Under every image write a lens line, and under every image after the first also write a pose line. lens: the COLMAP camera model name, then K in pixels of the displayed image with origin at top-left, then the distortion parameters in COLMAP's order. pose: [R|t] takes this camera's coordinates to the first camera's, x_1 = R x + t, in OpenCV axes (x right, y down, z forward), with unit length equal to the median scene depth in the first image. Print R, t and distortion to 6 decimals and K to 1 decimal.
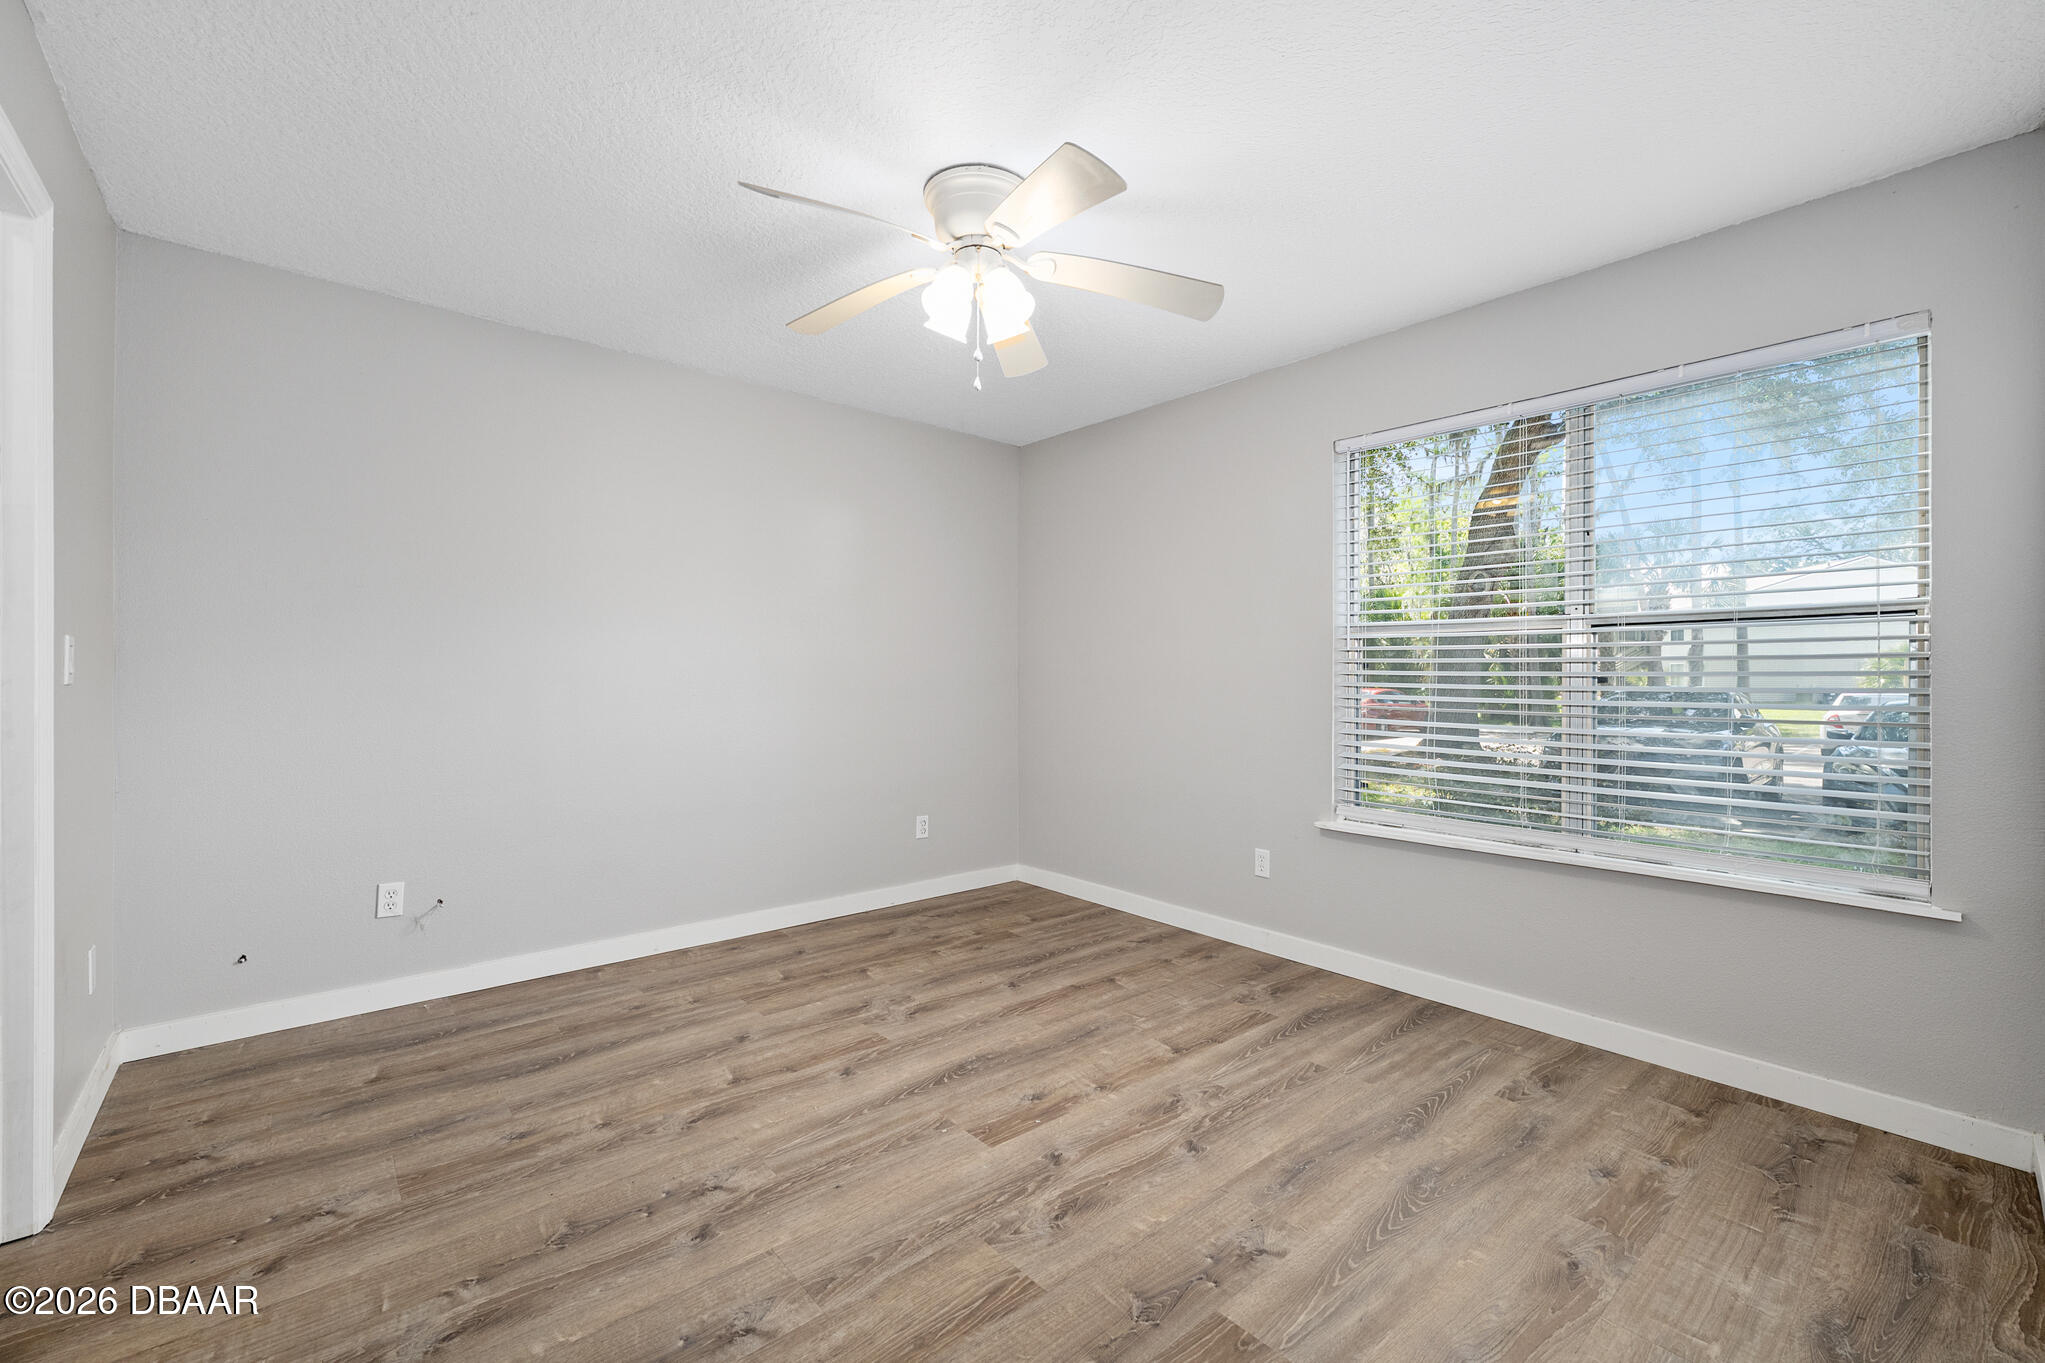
lens RADIAL K [[837.4, 0, 1022.9], [0, 837.4, 680.1], [0, 0, 1]] dist [0.002358, 0.000375]
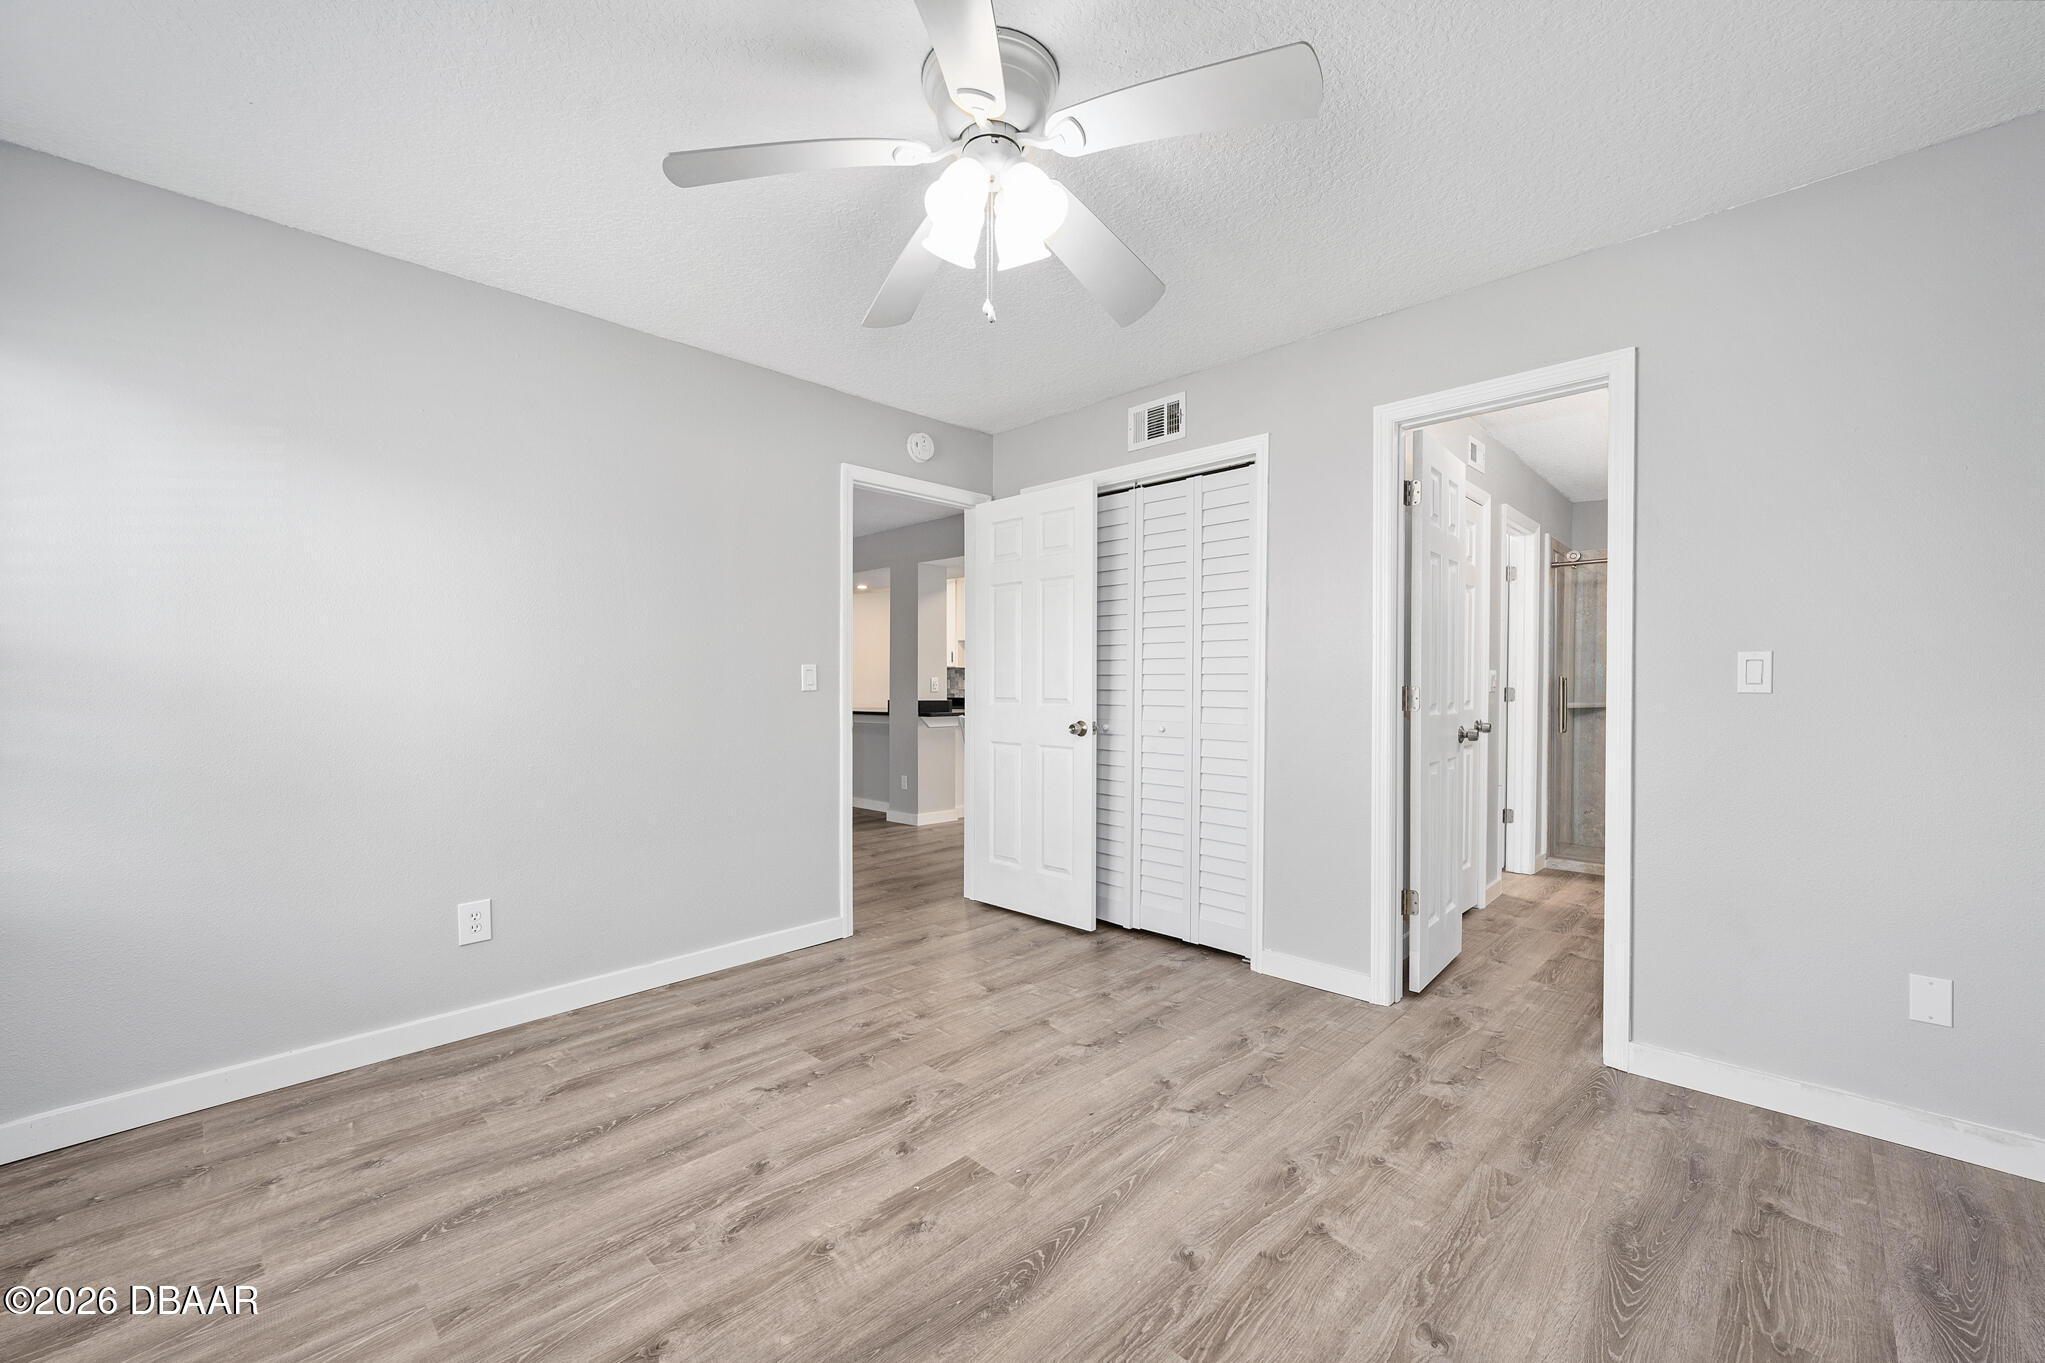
lens RADIAL K [[837.4, 0, 1021.4], [0, 837.4, 693.9], [0, 0, 1]] dist [0.002358, 0.000375]
pose [[-0.996196, -0.002490, -0.087101, -0.014418], [-0.003142, 0.999968, 0.007349, -0.002953], [0.087080, 0.007595, -0.996172, 1.980131]]
